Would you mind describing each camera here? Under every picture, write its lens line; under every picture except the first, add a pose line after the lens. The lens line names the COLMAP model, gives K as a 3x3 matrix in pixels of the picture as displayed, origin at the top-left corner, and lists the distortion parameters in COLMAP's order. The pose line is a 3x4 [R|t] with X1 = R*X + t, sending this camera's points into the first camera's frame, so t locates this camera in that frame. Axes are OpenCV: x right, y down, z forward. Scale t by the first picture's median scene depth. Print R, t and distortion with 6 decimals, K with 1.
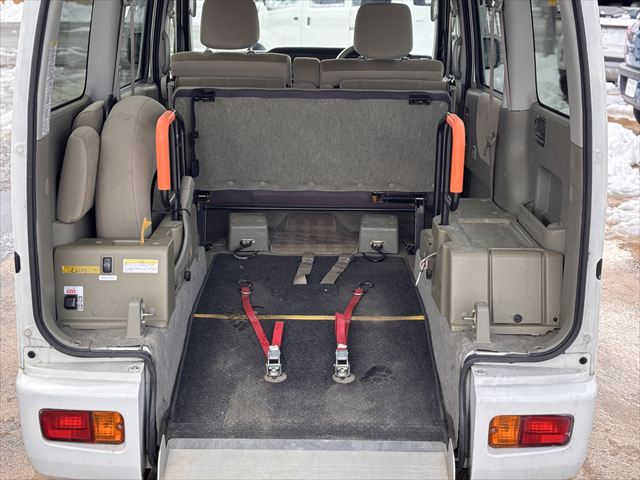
lens RADIAL K [[958.0, 0, 321.3], [0, 958.0, 236.0], [0, 0, 1]] dist [0.108134, 0.000000]
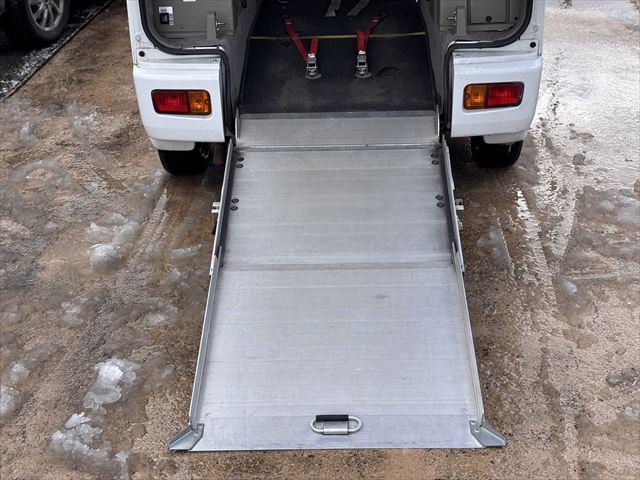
lens RADIAL K [[956.7, 0, 323.2], [0, 956.7, 245.5], [0, 0, 1]] dist [0.113553, 0.000000]
pose [[0.998688, -0.027279, -0.043329, 0.020308], [0.035640, 0.977952, 0.205767, 0.109977], [0.036761, -0.207042, 0.977641, -0.417230]]
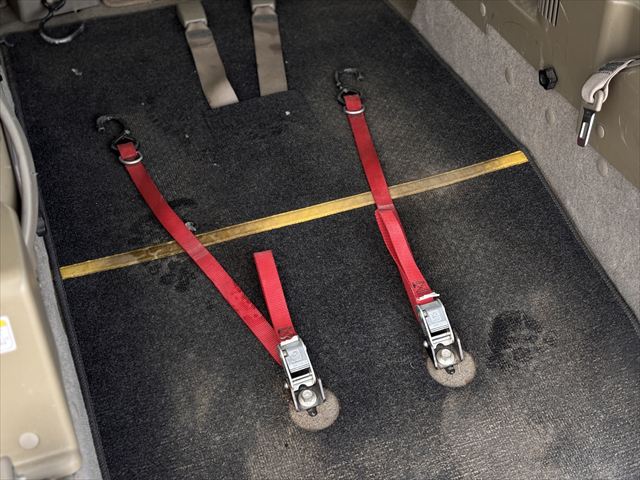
lens RADIAL K [[956.7, 0, 315.3], [0, 956.7, 242.0], [0, 0, 1]] dist [0.113553, 0.000000]
pose [[0.941458, -0.249676, 0.226538, -0.140089], [0.124664, 0.882152, 0.454166, -0.136144], [-0.313235, -0.399337, 0.861635, 0.694469]]
